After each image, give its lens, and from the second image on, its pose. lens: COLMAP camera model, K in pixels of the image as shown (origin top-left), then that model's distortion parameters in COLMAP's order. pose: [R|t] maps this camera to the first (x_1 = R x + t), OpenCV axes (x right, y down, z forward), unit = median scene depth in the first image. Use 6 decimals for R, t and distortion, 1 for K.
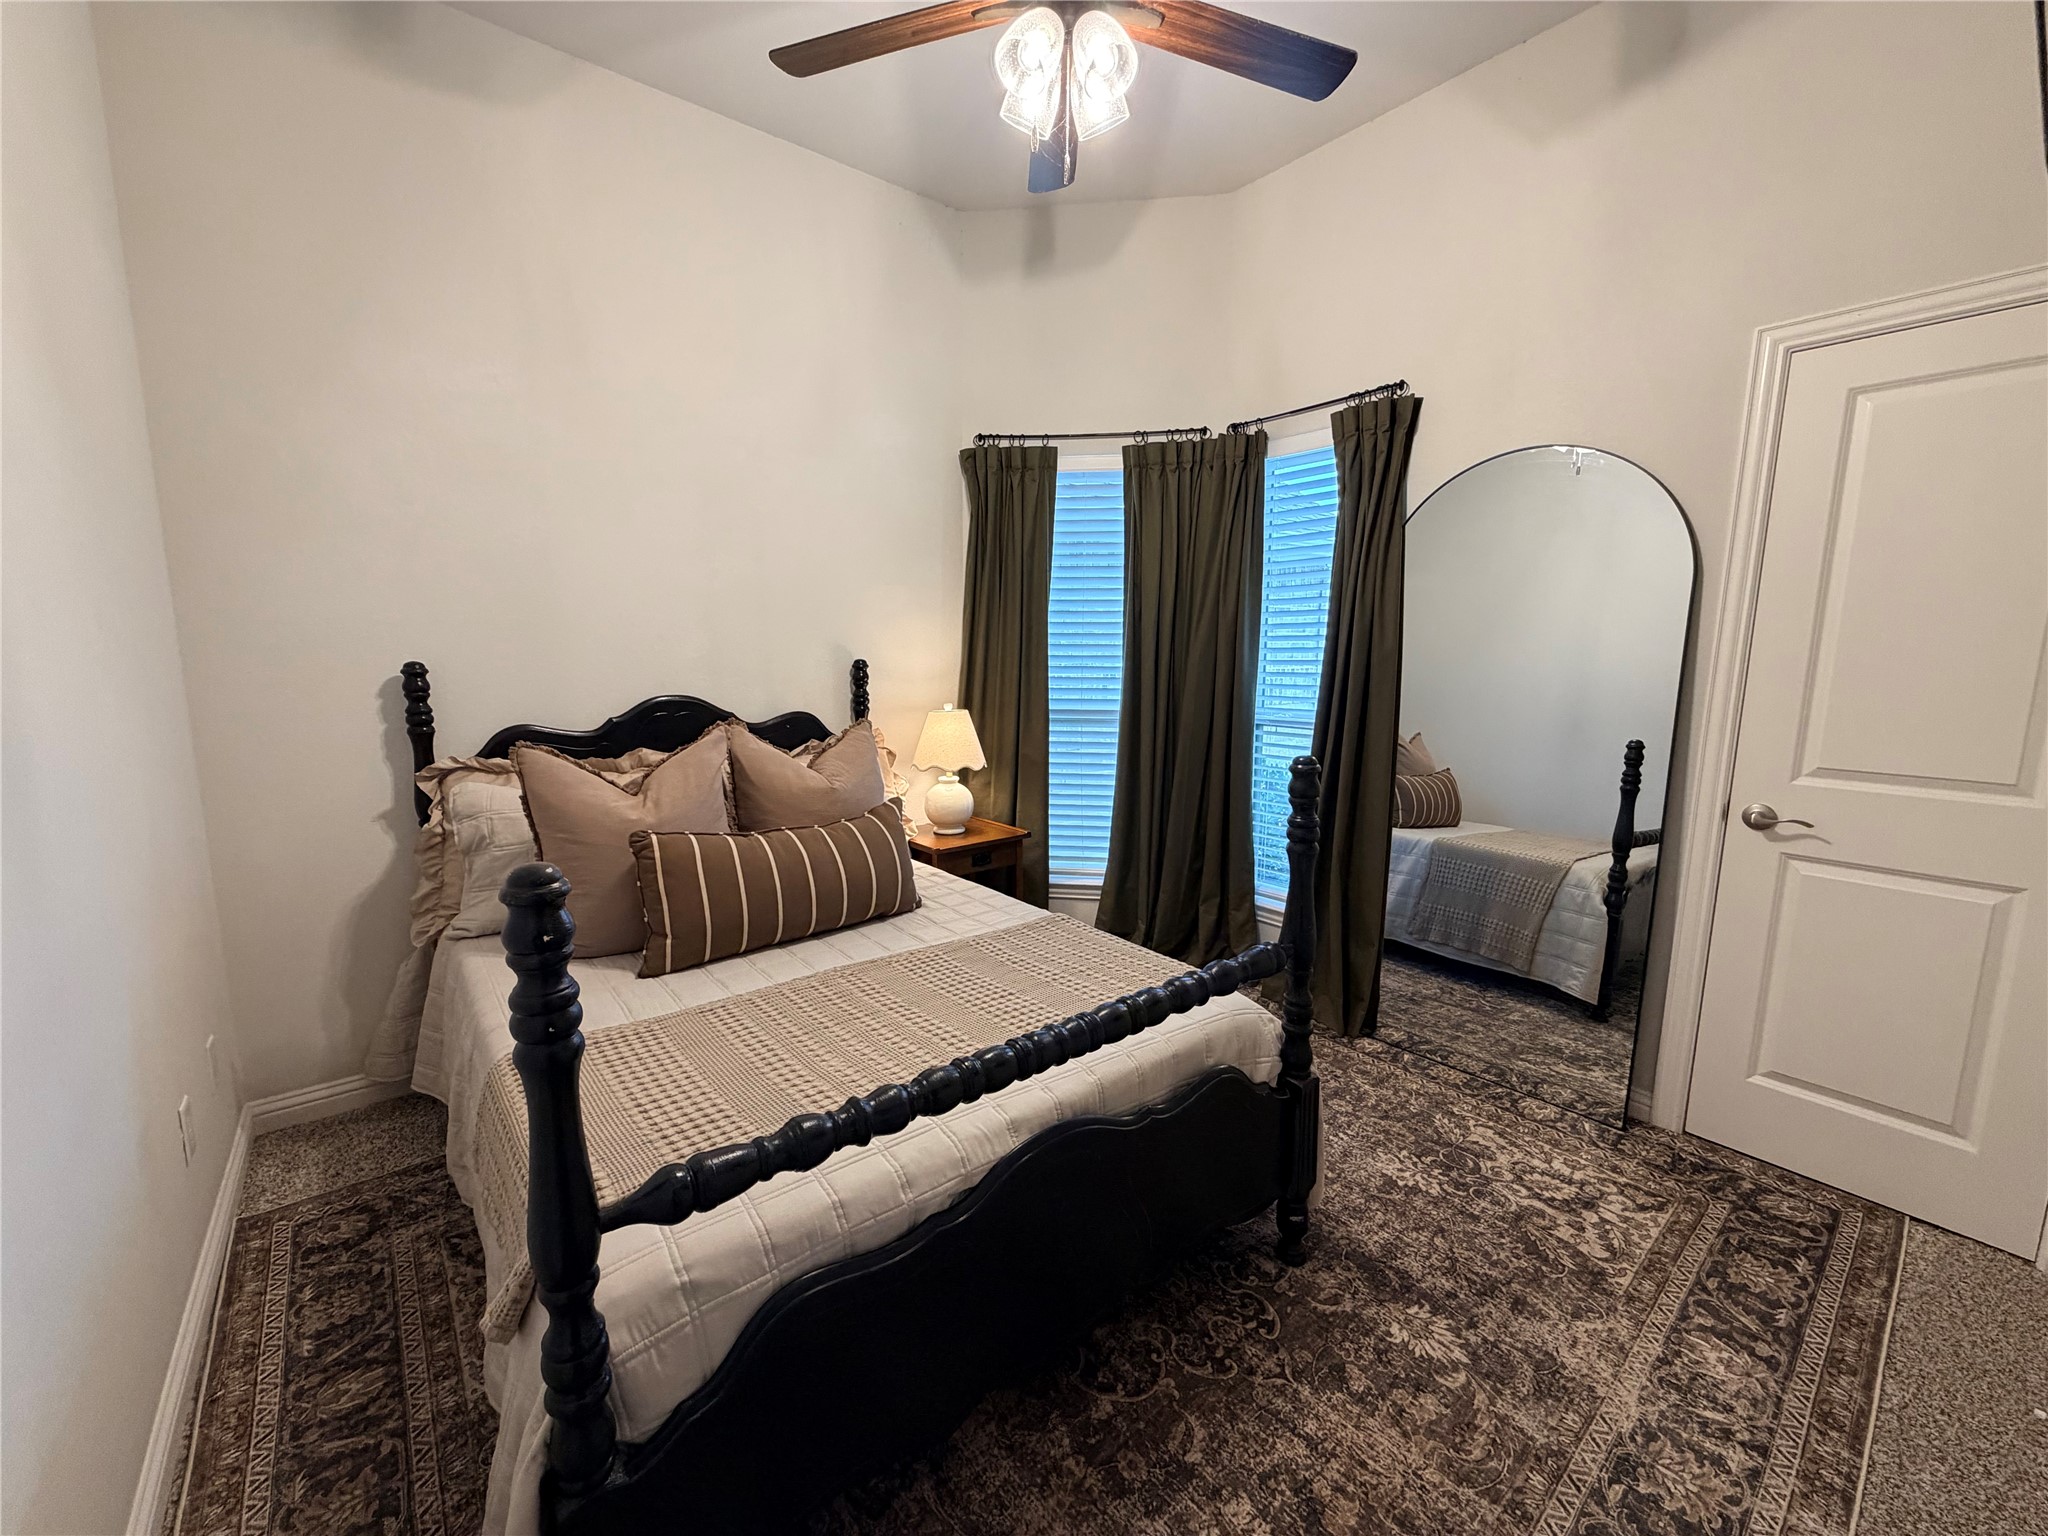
lens RADIAL K [[815.4, 0, 1017.6], [0, 815.4, 767.1], [0, 0, 1]] dist [0.000361, -0.000129]
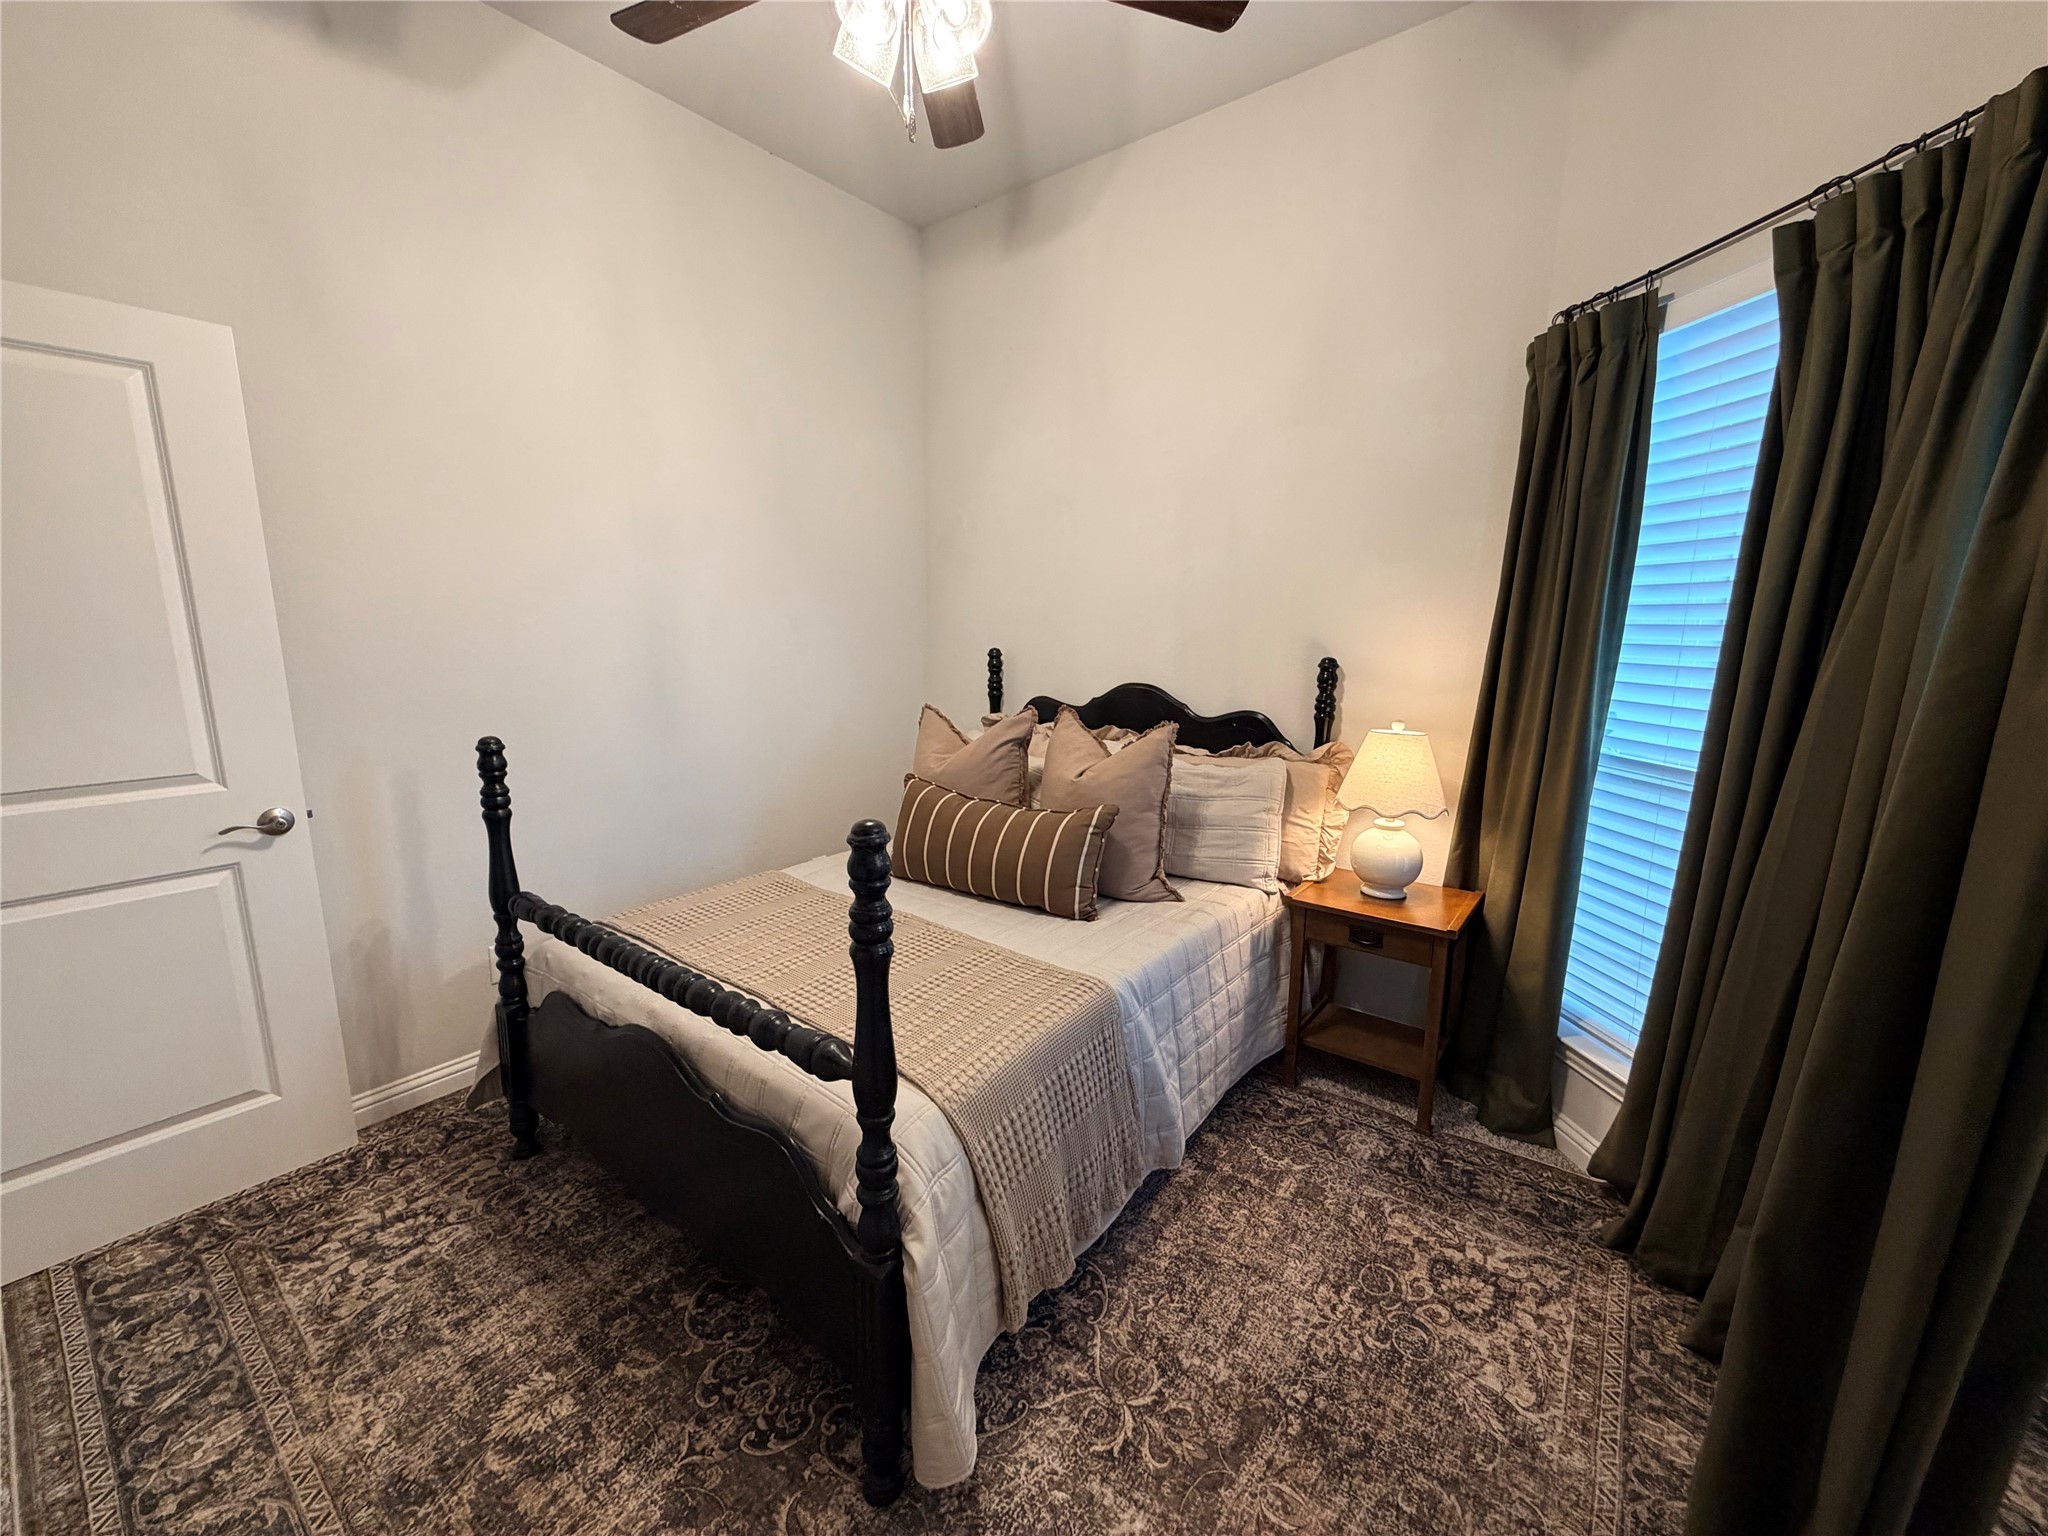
lens RADIAL K [[815.4, 0, 1021.8], [0, 815.4, 768.9], [0, 0, 1]] dist [0.000361, -0.000129]
pose [[0.232559, 0.171314, -0.957375, 1.164398], [-0.142292, 0.979766, 0.140756, -0.195767], [0.962117, 0.103493, 0.252230, 1.048250]]
